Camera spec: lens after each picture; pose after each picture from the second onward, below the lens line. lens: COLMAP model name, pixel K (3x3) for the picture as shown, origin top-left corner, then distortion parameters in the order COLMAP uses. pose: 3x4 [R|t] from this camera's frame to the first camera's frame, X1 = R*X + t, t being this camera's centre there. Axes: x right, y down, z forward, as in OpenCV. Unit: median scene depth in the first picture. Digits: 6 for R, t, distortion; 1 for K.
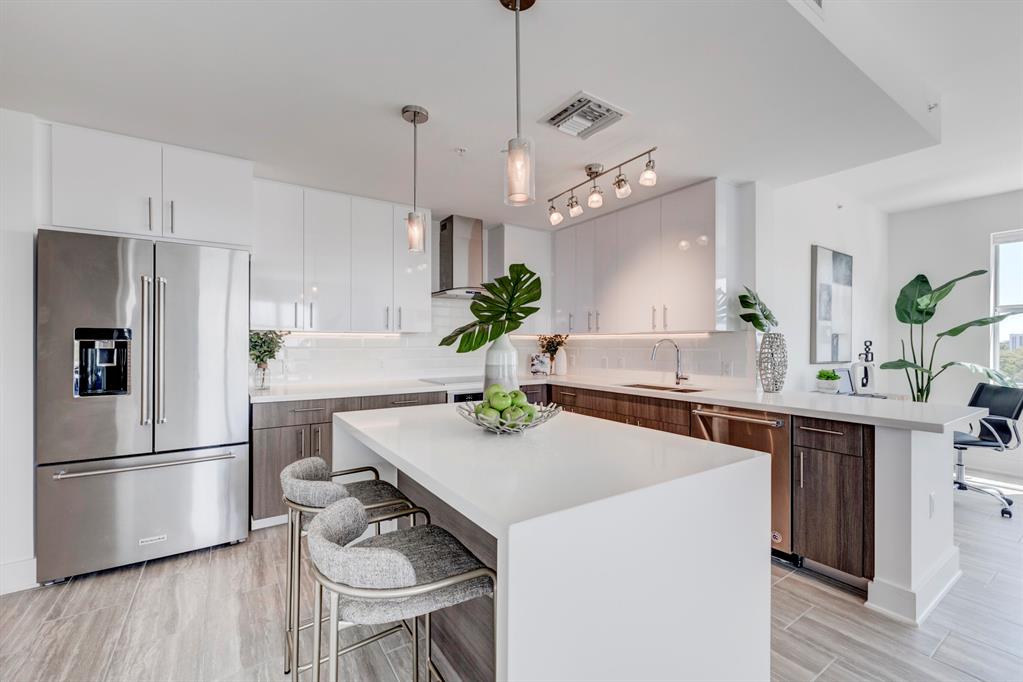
lens RADIAL K [[432.3, 0, 510.3], [0, 432.3, 342.7], [0, 0, 1]] dist [-0.003564, 0.000816]
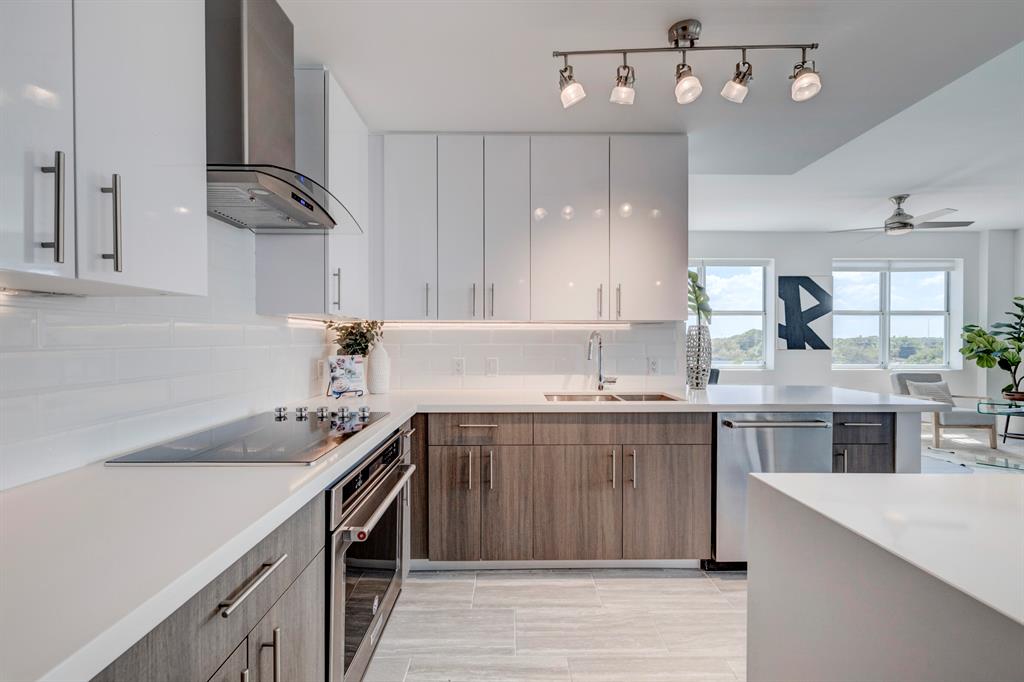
lens RADIAL K [[432.8, 0, 514.4], [0, 432.8, 339.5], [0, 0, 1]] dist [-0.003564, 0.000816]
pose [[0.548226, -0.001739, 0.836329, -0.383263], [-0.000217, 0.999998, 0.002221, 0.006184], [-0.836330, -0.001399, 0.548224, 0.802577]]
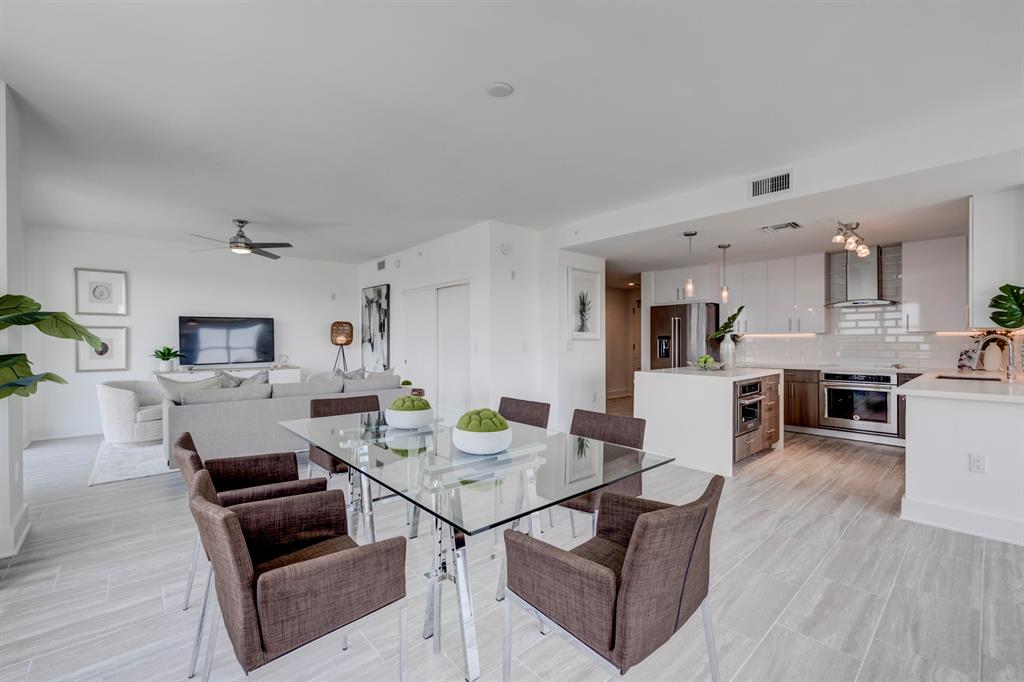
lens RADIAL K [[432.8, 0, 506.9], [0, 432.8, 340.5], [0, 0, 1]] dist [-0.003564, 0.000816]
pose [[0.147530, -0.004769, -0.989046, 1.413702], [0.003602, 0.999984, -0.004285, 0.006780], [0.989051, -0.002930, 0.147545, -0.405960]]
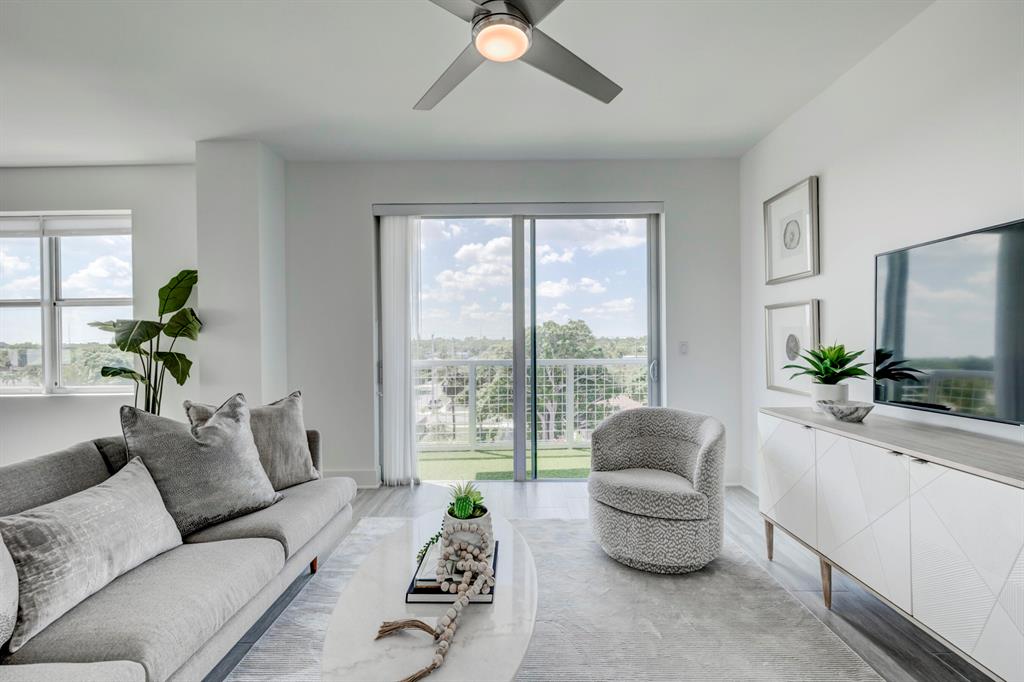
lens RADIAL K [[432.8, 0, 512.5], [0, 432.8, 346.2], [0, 0, 1]] dist [-0.003564, 0.000816]
pose [[-0.824737, 0.000236, 0.565517, -0.633171], [0.010165, 0.999845, 0.014408, 0.005454], [-0.565425, 0.017632, -0.824611, -0.743161]]
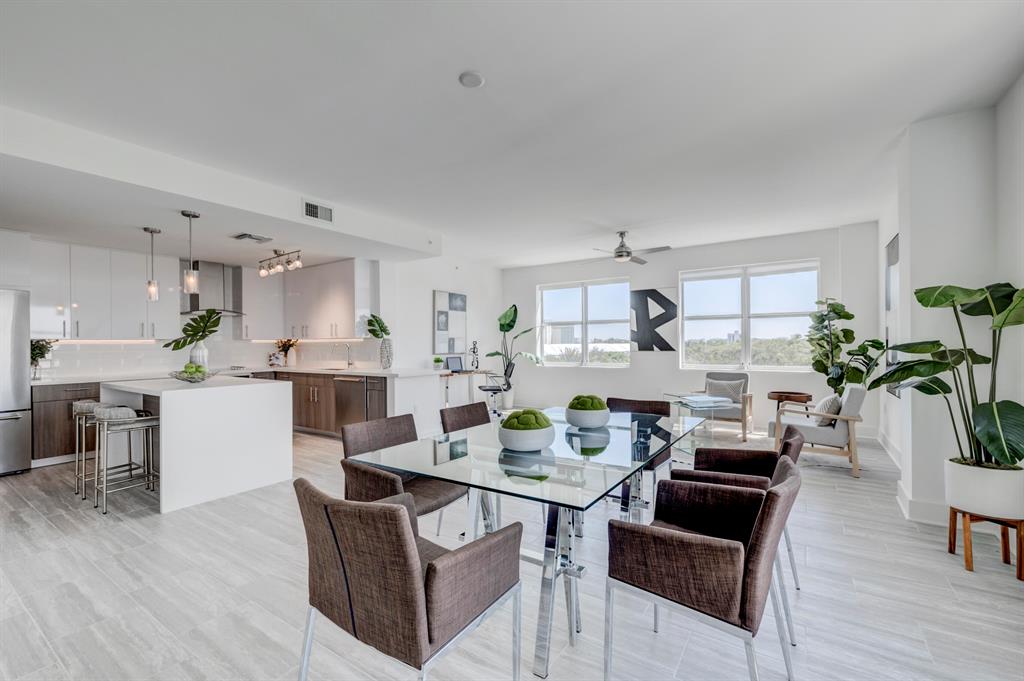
lens RADIAL K [[432.8, 0, 520.0], [0, 432.8, 343.4], [0, 0, 1]] dist [-0.003564, 0.000816]
pose [[0.919712, -0.011749, 0.392418, 0.383755], [0.011685, 0.999928, 0.002551, 0.001479], [-0.392420, 0.002239, 0.919783, -1.034925]]
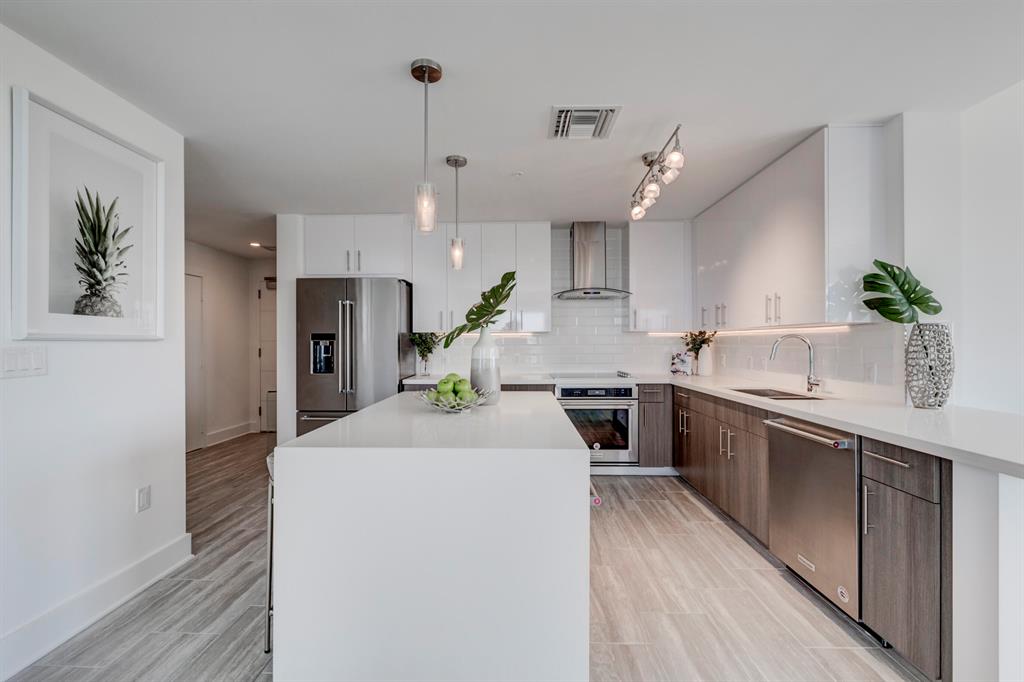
lens RADIAL K [[432.8, 0, 506.0], [0, 432.8, 342.2], [0, 0, 1]] dist [-0.003564, 0.000816]
pose [[0.816129, -0.004611, -0.577852, 0.443521], [0.005997, 0.999982, 0.000491, 0.002639], [0.577839, -0.003867, 0.816141, 0.032548]]
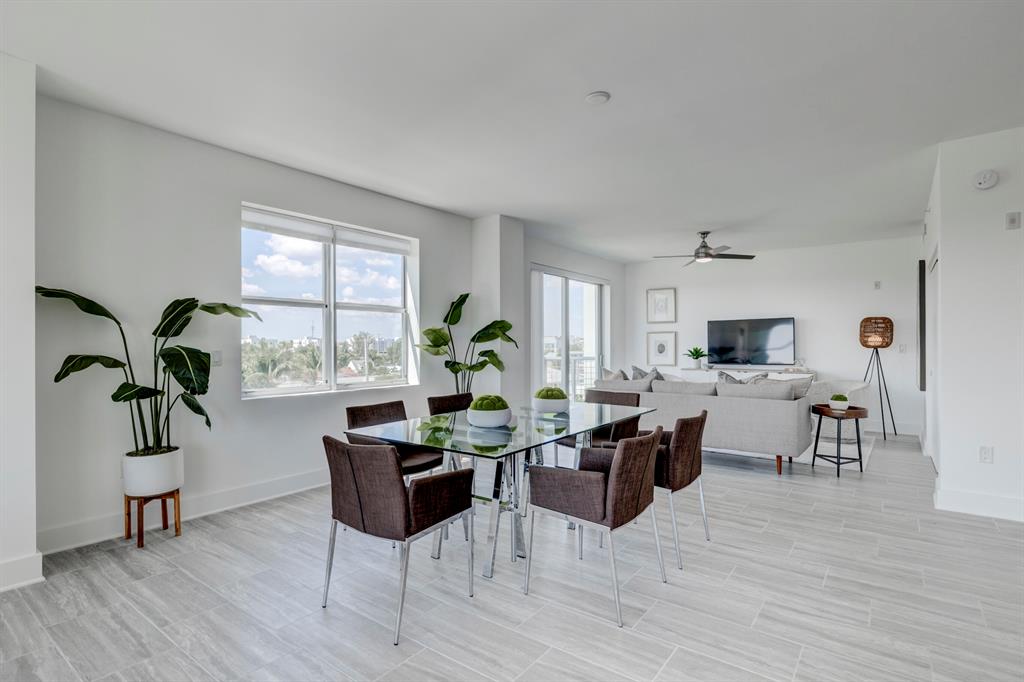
lens RADIAL K [[511.2, 0, 505.0], [0, 511.2, 344.0], [0, 0, 1]] dist [0.000298, -0.001013]
pose [[-0.946574, 0.000465, -0.322486, 1.106129], [0.001203, 0.999997, -0.002088, 0.006730], [0.322484, -0.002364, -0.946572, 0.564761]]
